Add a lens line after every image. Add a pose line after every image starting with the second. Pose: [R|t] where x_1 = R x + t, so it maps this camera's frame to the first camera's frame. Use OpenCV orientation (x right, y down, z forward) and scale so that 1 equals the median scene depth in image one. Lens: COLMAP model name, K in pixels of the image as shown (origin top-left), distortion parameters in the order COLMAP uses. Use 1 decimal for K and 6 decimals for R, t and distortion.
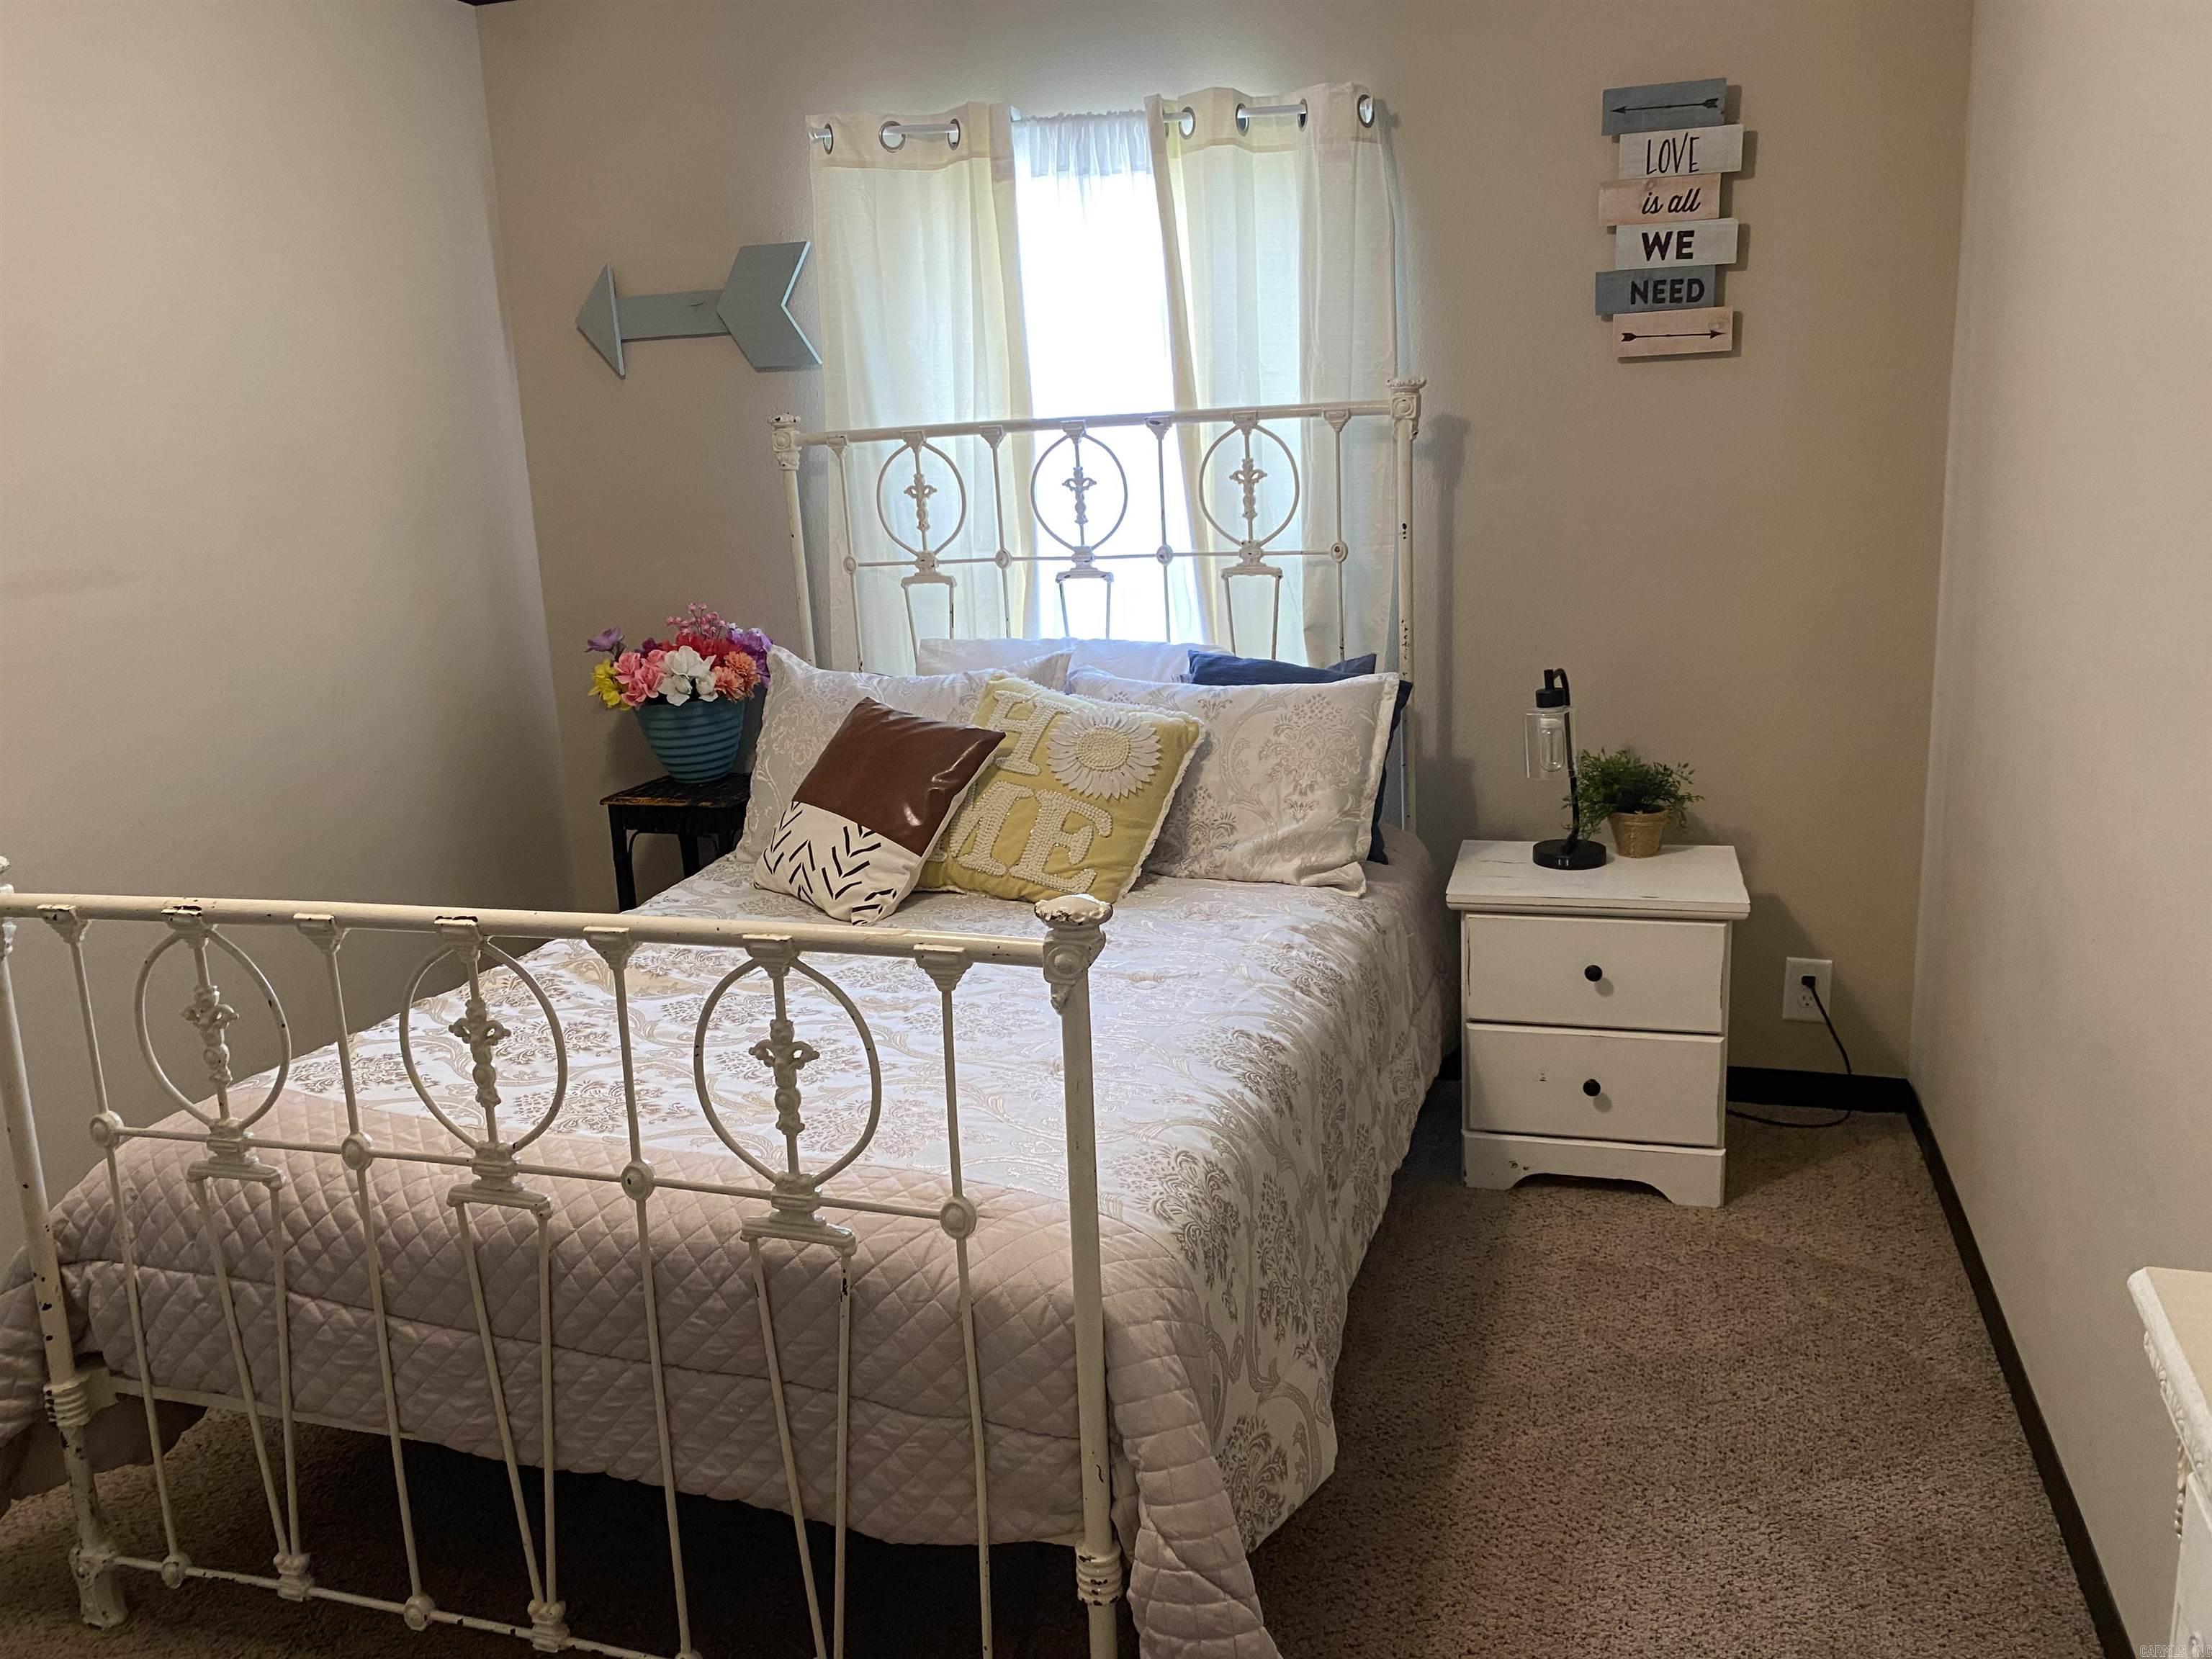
lens RADIAL K [[1697.0, 0, 1107.4], [0, 1697.0, 819.7], [0, 0, 1]] dist [0.002449, -0.000240]
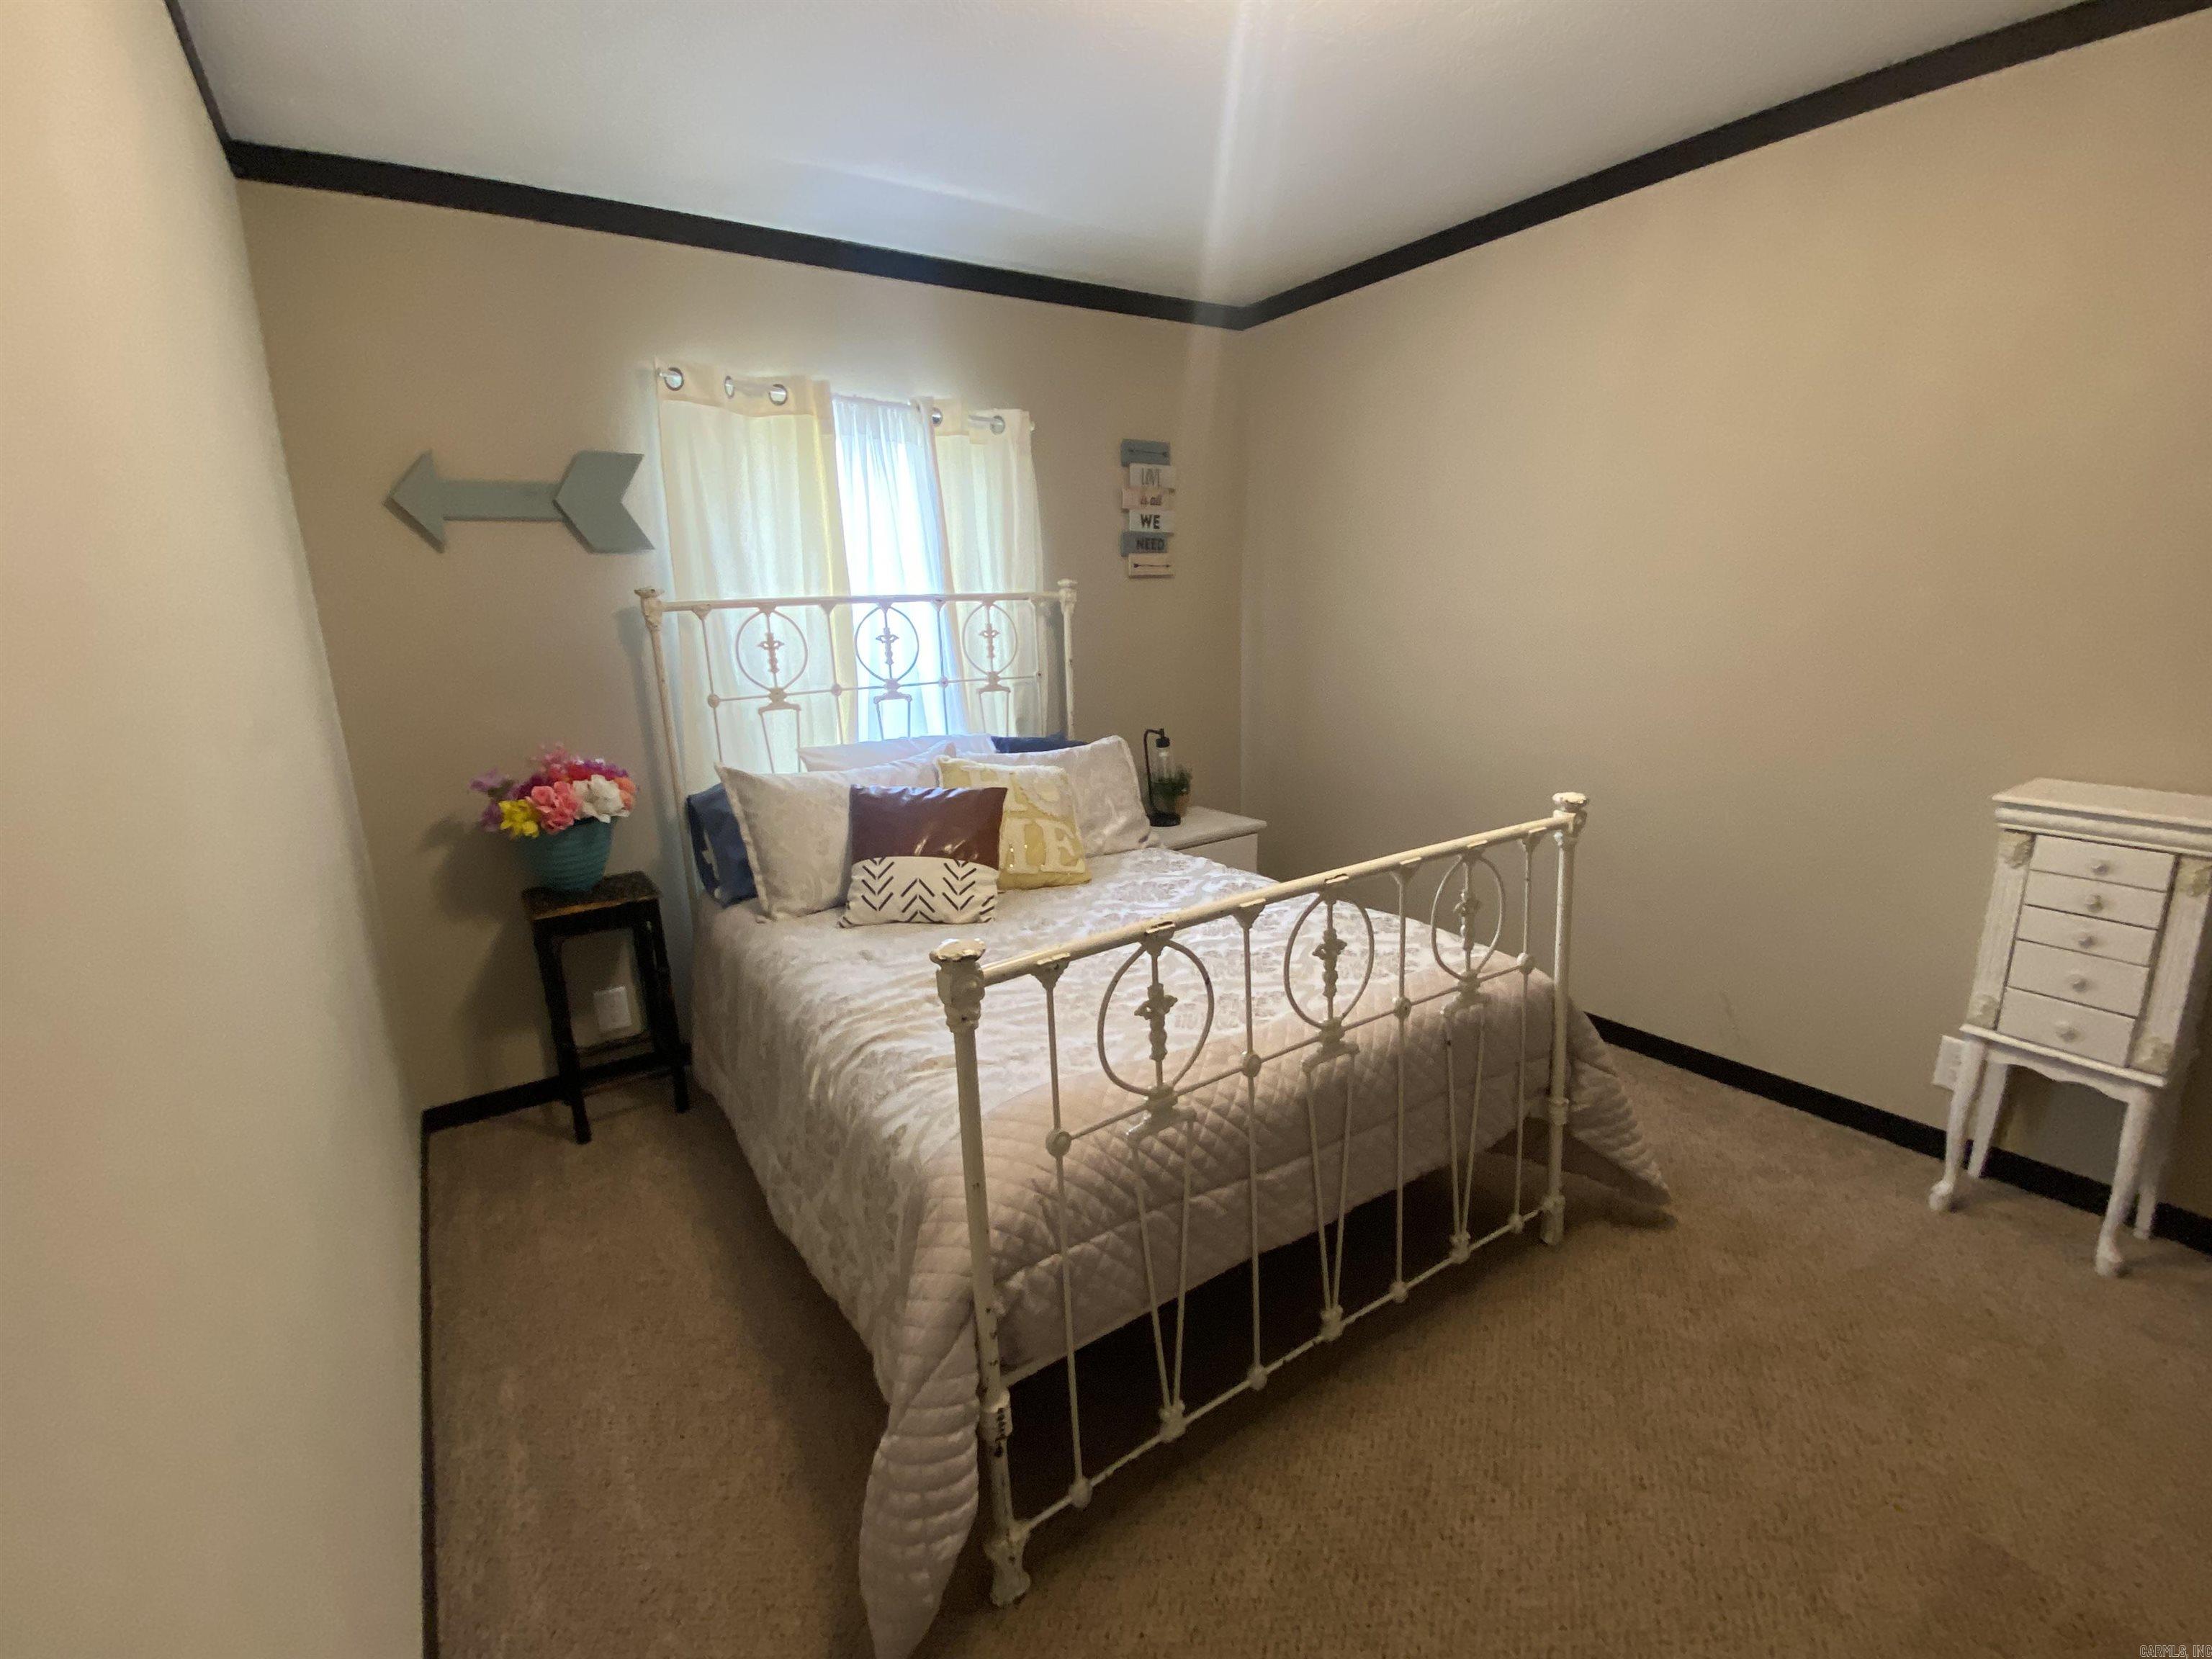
lens RADIAL K [[982.1, 0, 1108.0], [0, 982.1, 842.1], [0, 0, 1]] dist [0.002741, -0.000075]
pose [[0.609563, -0.157012, 0.777033, -0.623882], [0.177978, 0.982272, 0.058864, -0.033201], [-0.772500, 0.102413, 0.626702, 0.305406]]
